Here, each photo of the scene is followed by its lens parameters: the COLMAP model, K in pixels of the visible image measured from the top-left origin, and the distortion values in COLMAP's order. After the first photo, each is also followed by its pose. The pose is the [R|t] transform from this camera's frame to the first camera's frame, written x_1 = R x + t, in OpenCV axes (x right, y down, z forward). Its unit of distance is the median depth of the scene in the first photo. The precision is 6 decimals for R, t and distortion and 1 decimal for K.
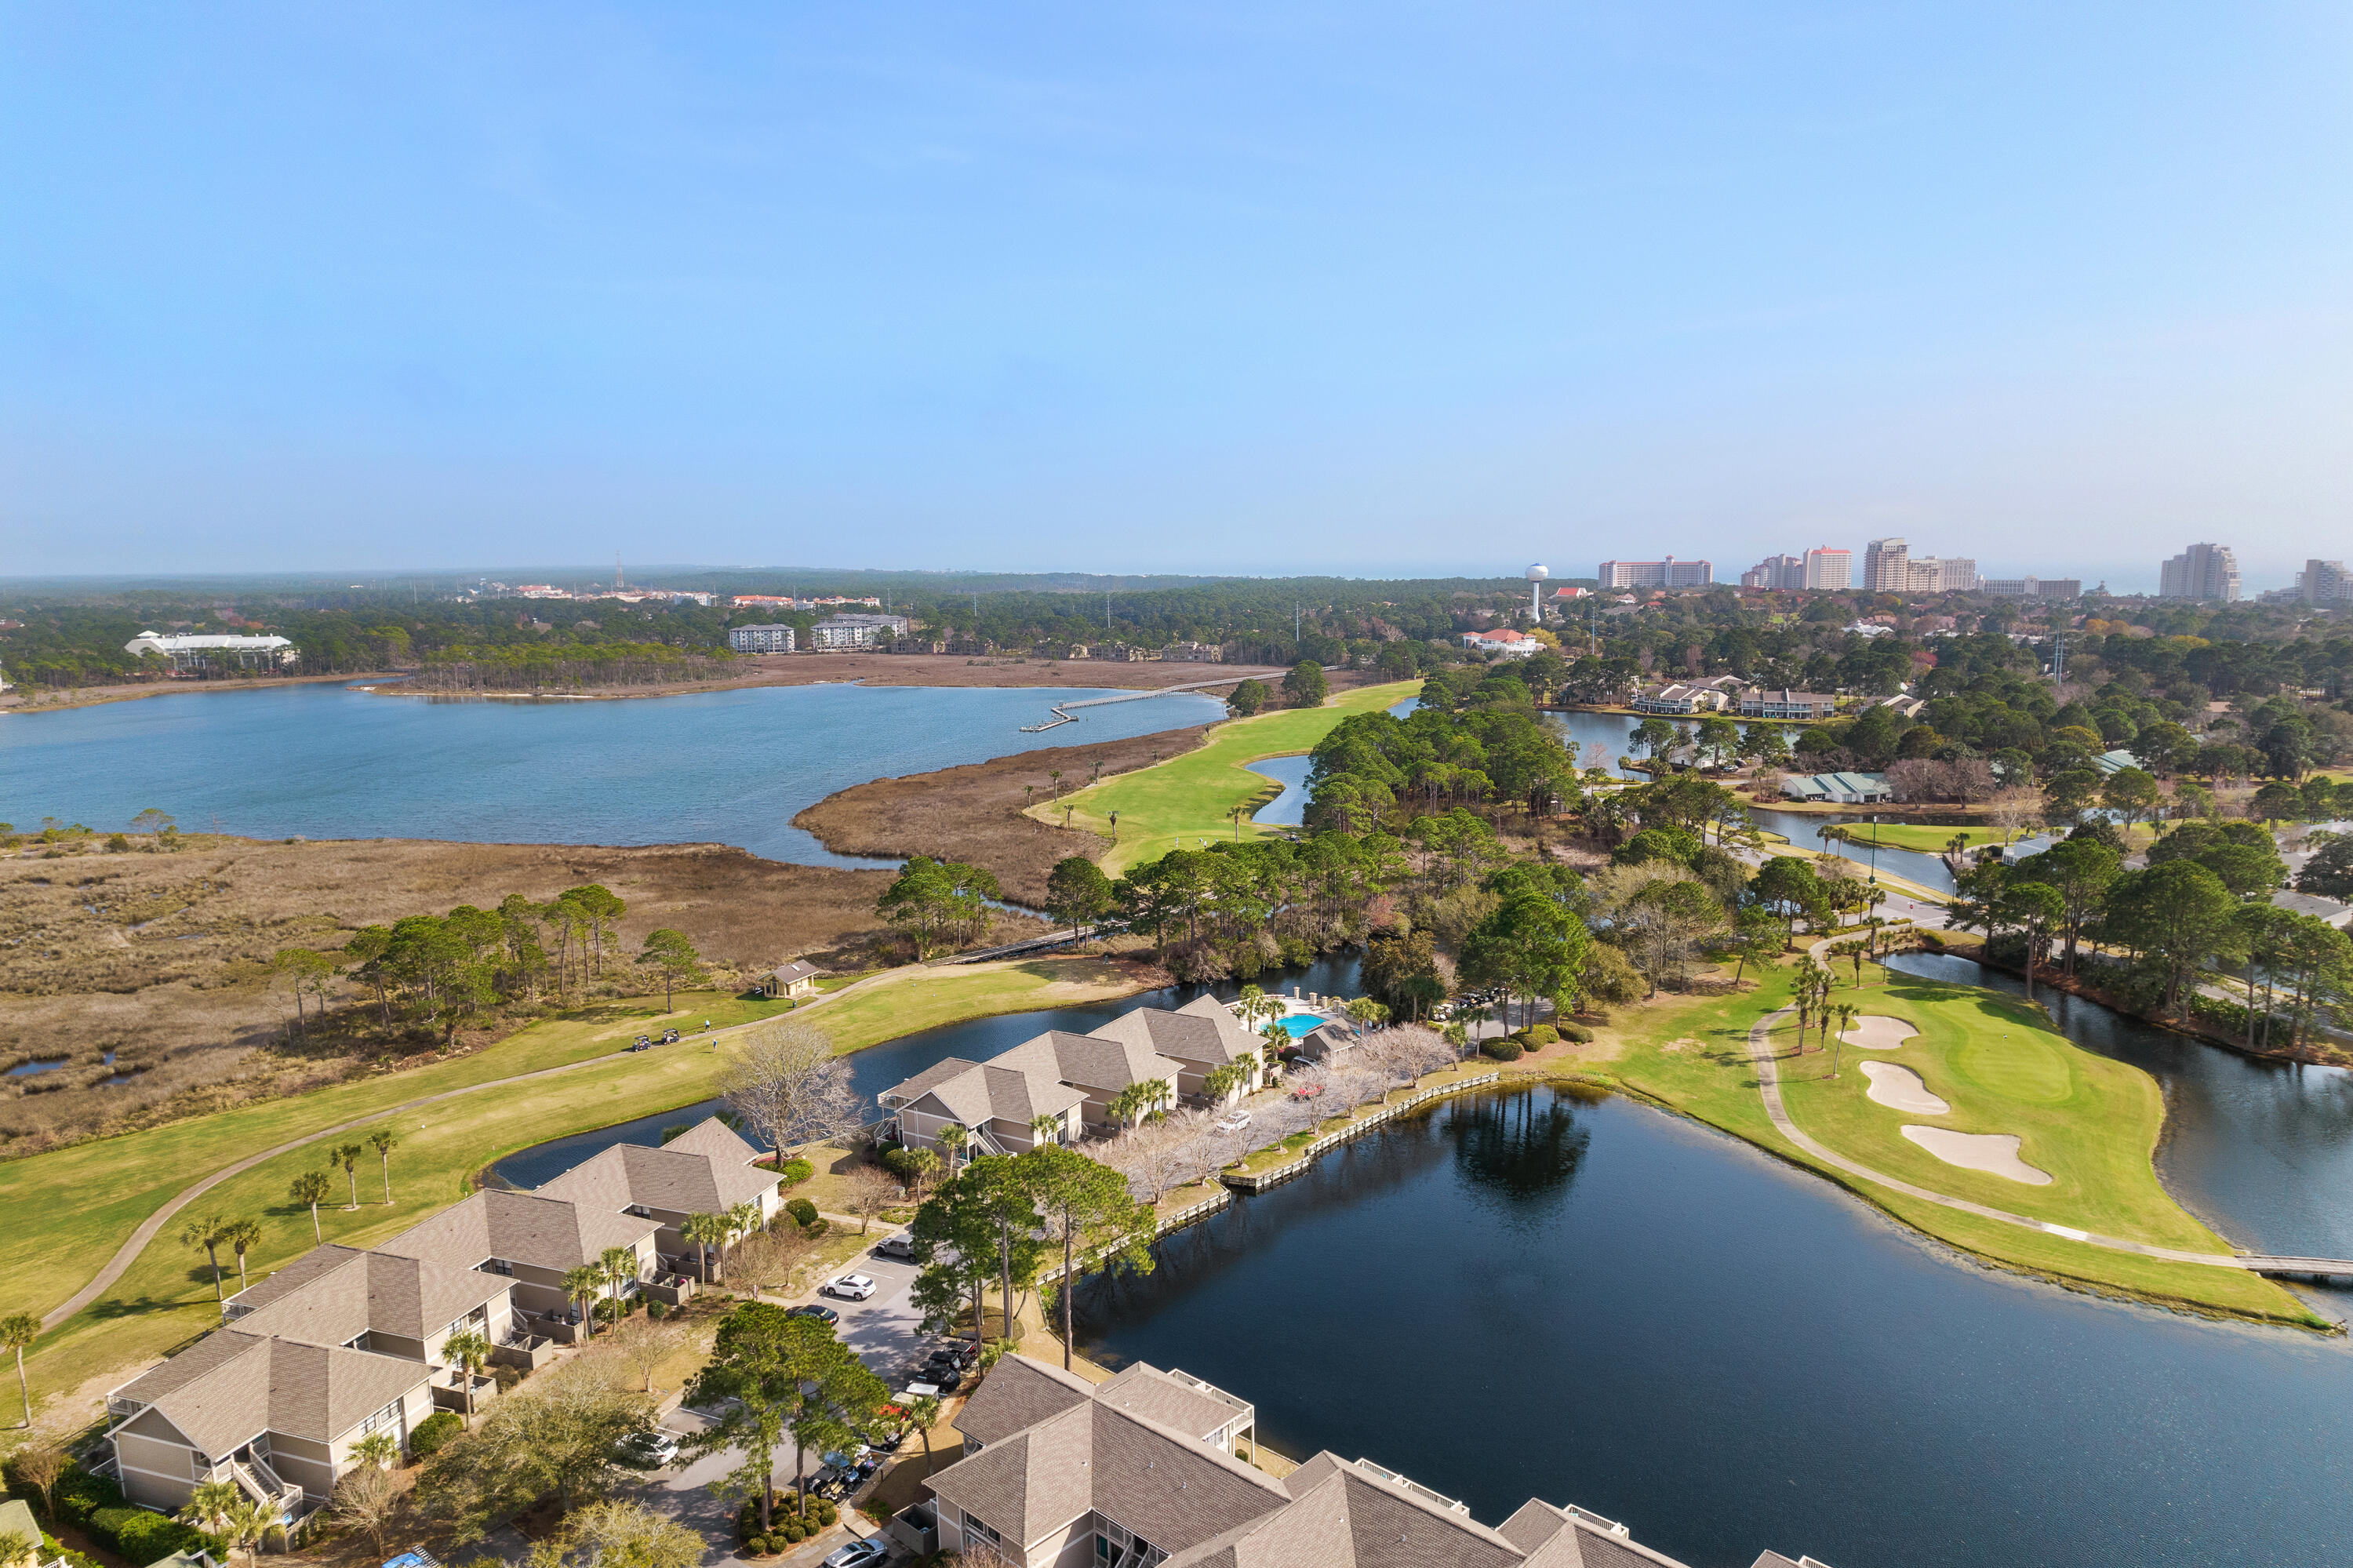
lens RADIAL K [[1549.5, 0, 1174.6], [0, 1549.5, 783.4], [0, 0, 1]] dist [0.000668, -0.001315]
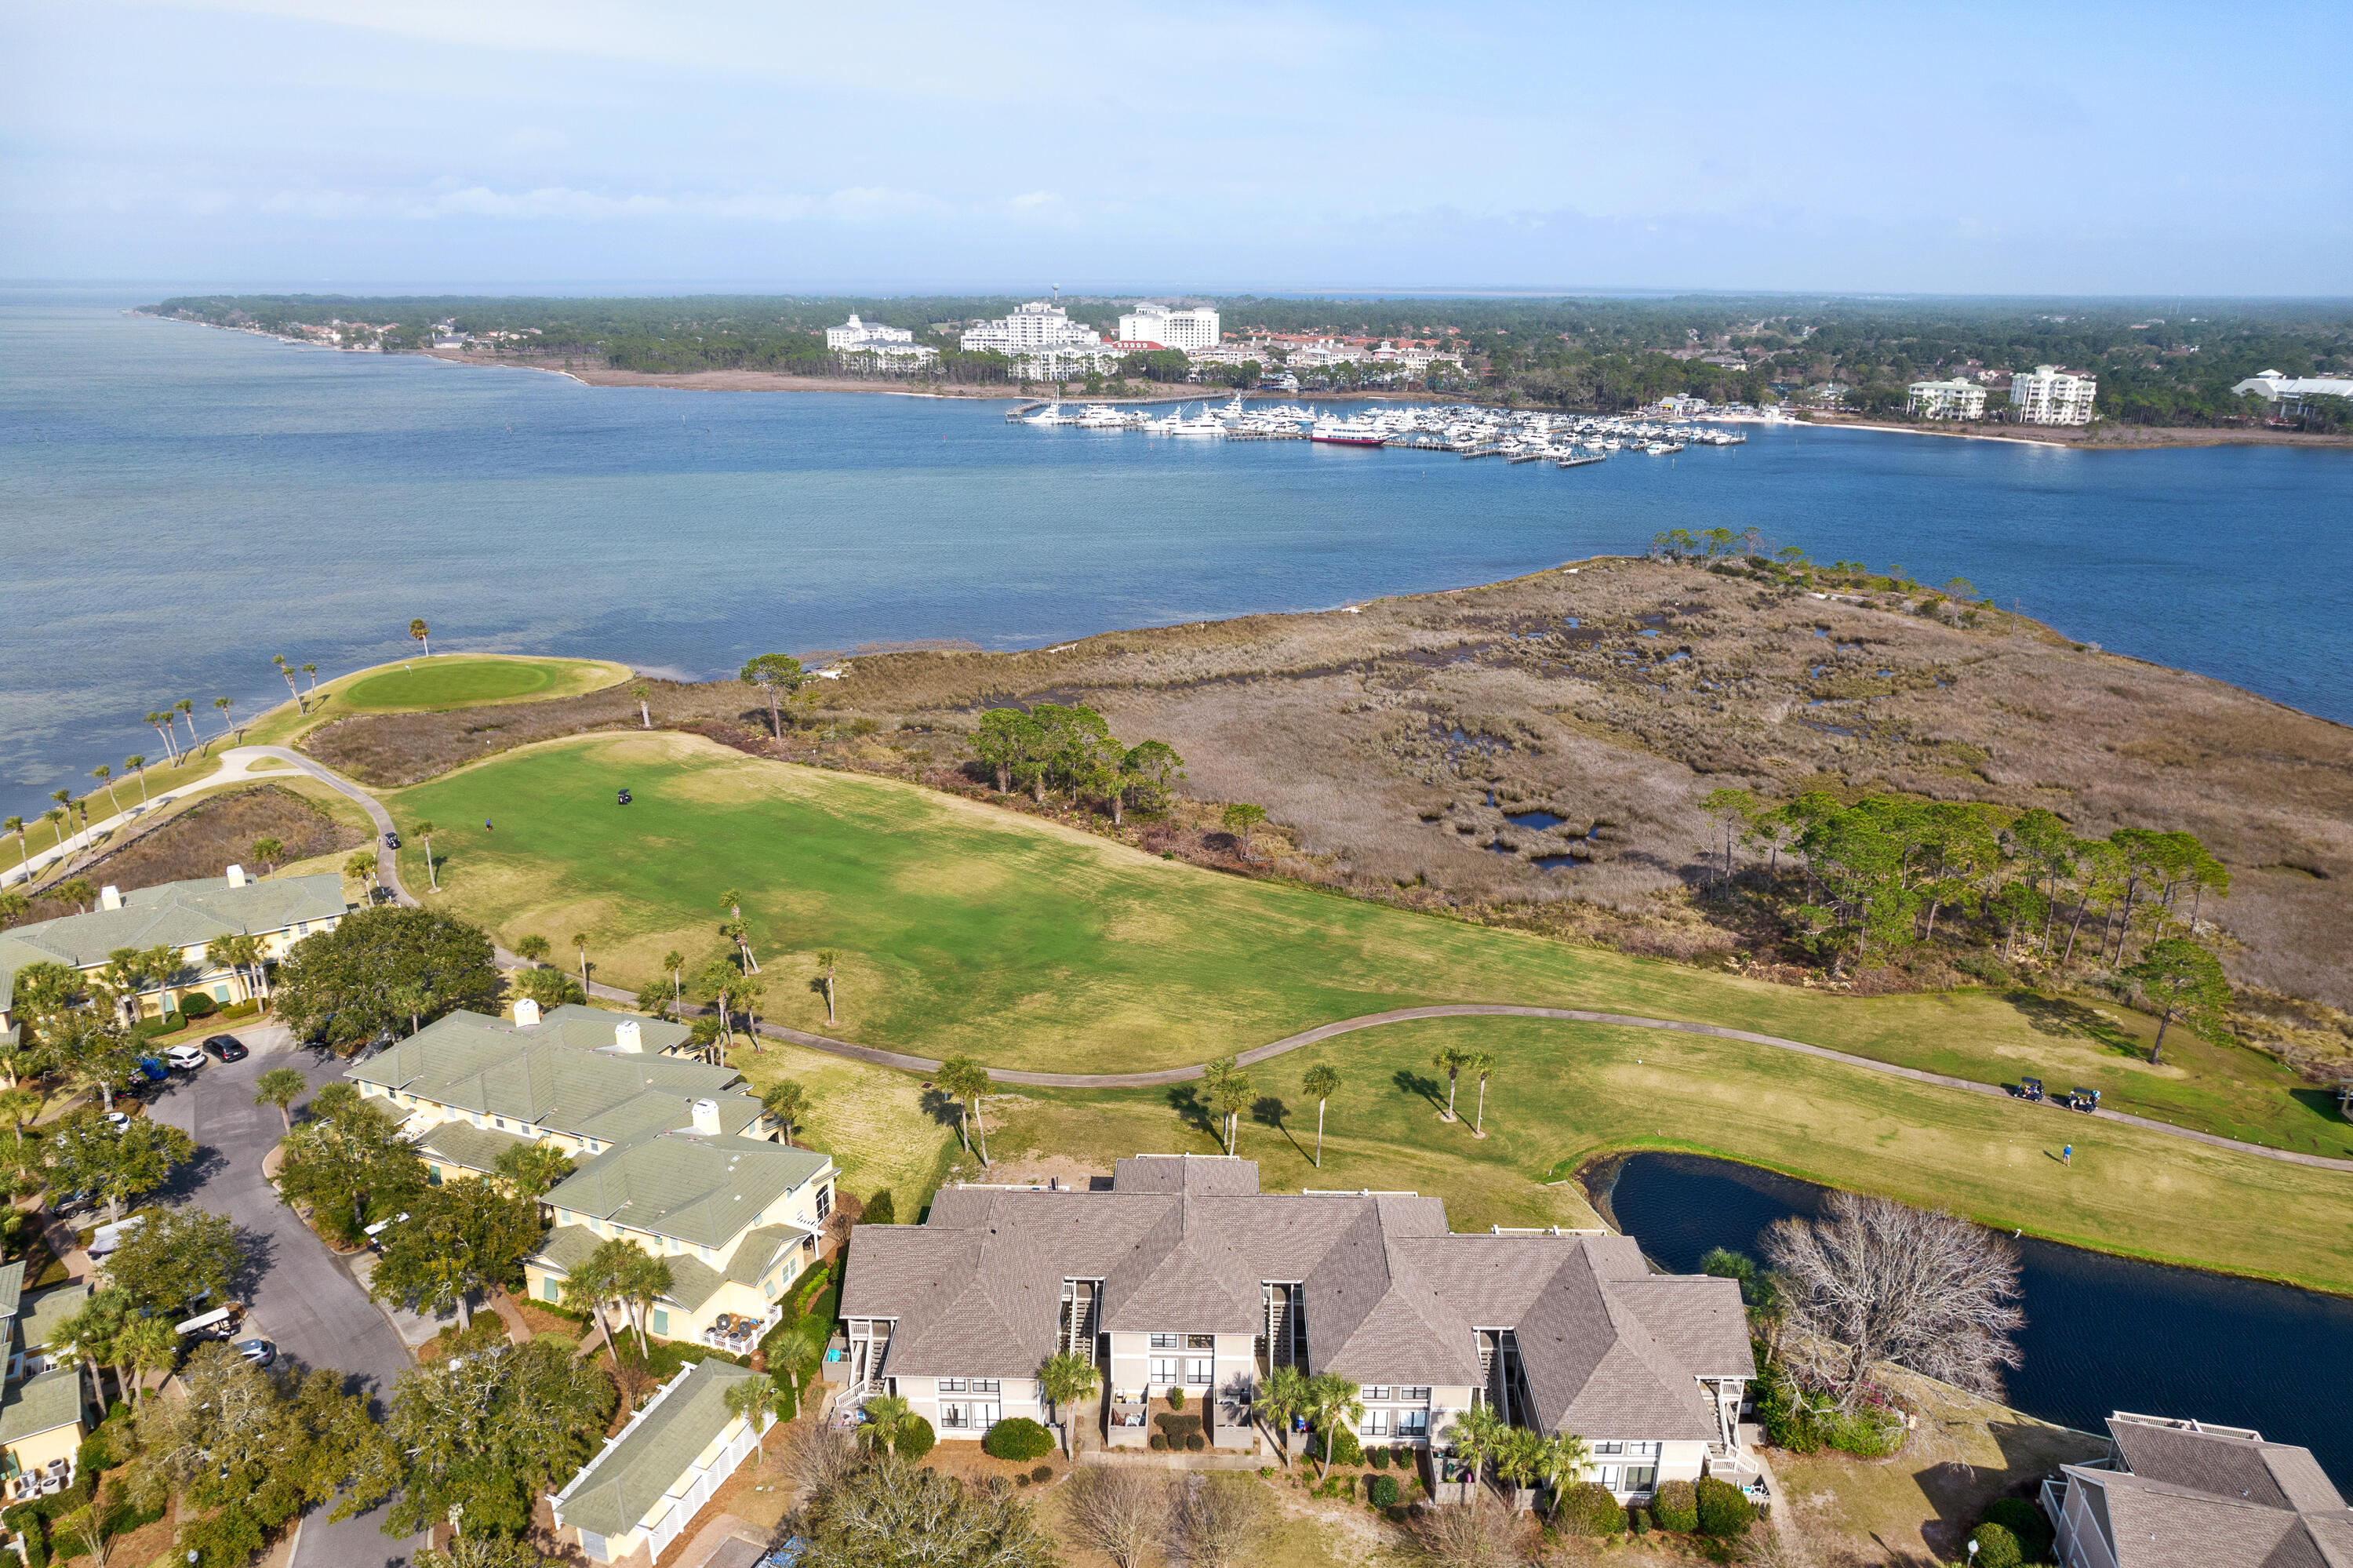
lens RADIAL K [[1549.5, 0, 1176.8], [0, 1549.5, 785.9], [0, 0, 1]] dist [0.000668, -0.001315]
pose [[0.307360, 0.310220, -0.899607, 0.120003], [-0.149315, 0.949382, 0.276369, -0.099972], [0.939806, 0.049380, 0.338123, 0.491521]]
